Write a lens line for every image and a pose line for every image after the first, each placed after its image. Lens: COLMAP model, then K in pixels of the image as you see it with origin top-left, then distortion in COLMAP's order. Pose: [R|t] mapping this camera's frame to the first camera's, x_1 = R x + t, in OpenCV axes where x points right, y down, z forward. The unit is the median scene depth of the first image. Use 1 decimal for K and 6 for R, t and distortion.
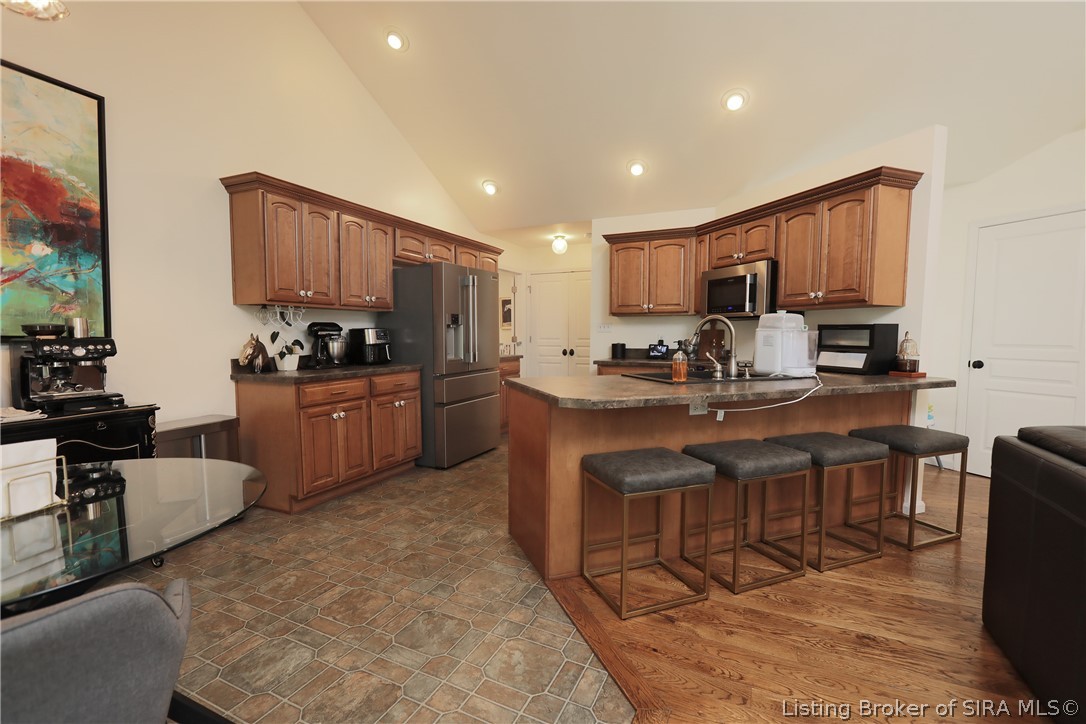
lens RADIAL K [[479.4, 0, 536.7], [0, 479.4, 362.1], [0, 0, 1]] dist [-0.002662, -0.000773]
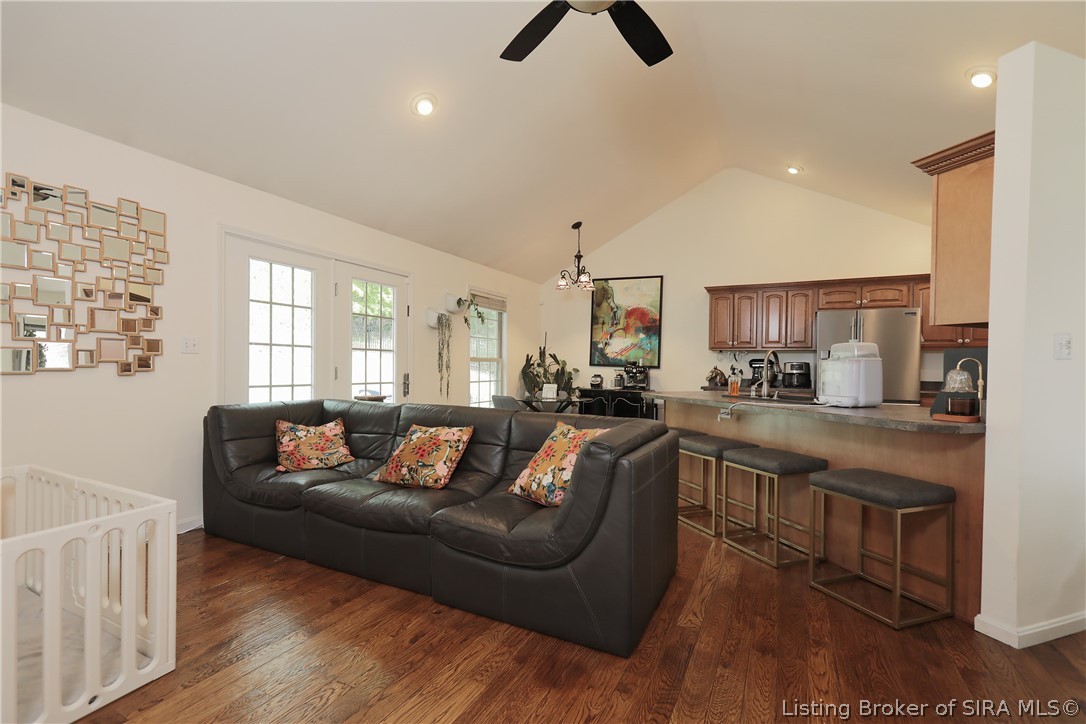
lens RADIAL K [[479.4, 0, 543.5], [0, 479.4, 366.5], [0, 0, 1]] dist [-0.002662, -0.000773]
pose [[-0.024639, -0.000092, -0.999696, 1.773663], [-0.071312, 0.997453, 0.001666, -0.009288], [0.997150, 0.071331, -0.024583, 0.445123]]
